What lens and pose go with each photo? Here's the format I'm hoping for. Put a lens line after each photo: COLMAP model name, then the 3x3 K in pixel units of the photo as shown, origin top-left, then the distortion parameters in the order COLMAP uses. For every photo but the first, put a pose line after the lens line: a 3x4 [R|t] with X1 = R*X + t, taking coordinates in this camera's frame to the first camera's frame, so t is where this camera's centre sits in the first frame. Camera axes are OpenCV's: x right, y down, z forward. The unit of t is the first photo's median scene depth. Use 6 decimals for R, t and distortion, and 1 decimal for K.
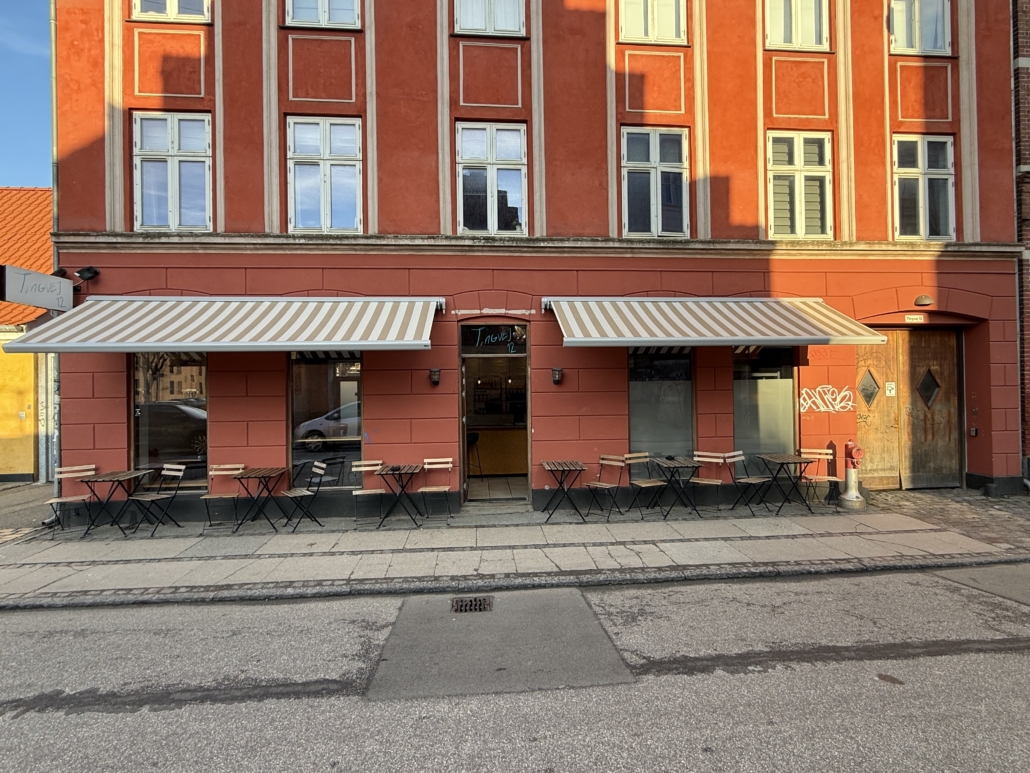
lens RADIAL K [[486.4, 0, 521.8], [0, 486.4, 383.6], [0, 0, 1]] dist [-0.001534, 0.000238]
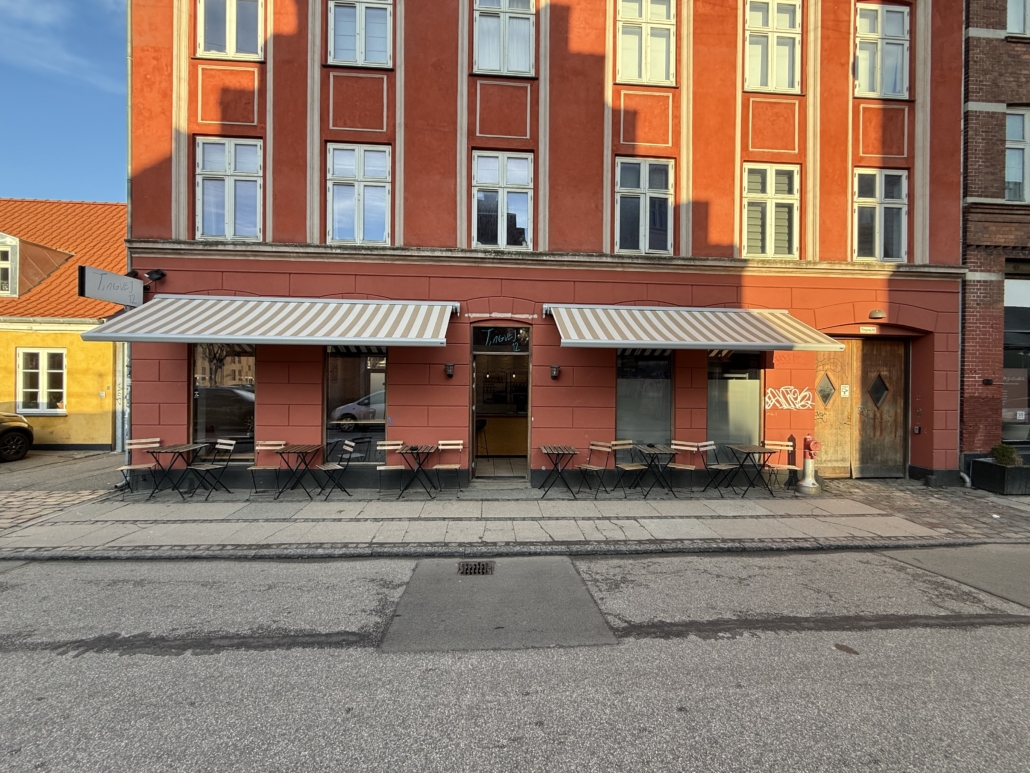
lens RADIAL K [[410.1, 0, 517.7], [0, 410.1, 383.8], [0, 0, 1]] dist [-0.001359, -0.000107]
pose [[0.999578, 0.024595, -0.015488, 0.000504], [-0.024401, 0.999623, 0.012609, 0.001661], [0.015792, -0.012226, 0.999801, 0.022703]]
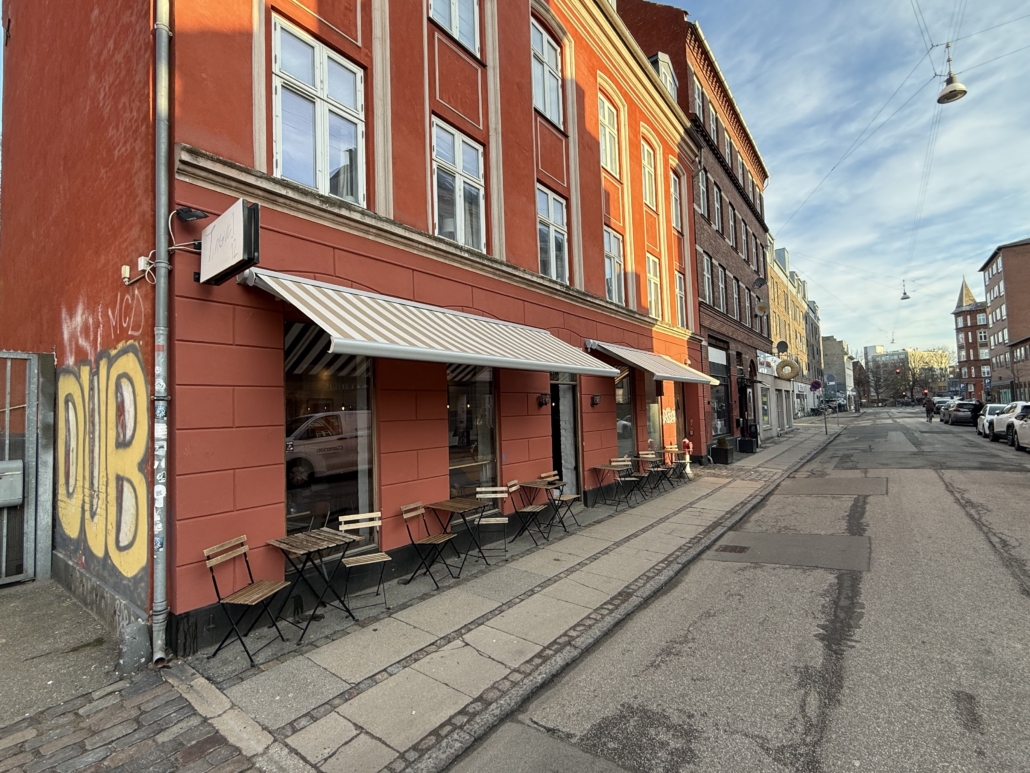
lens RADIAL K [[486.4, 0, 509.9], [0, 486.4, 383.3], [0, 0, 1]] dist [-0.001534, 0.000238]
pose [[0.662120, 0.037397, 0.748465, -1.119753], [0.012364, 0.998073, -0.060807, 0.016042], [-0.749296, 0.049516, 0.660381, 0.327516]]
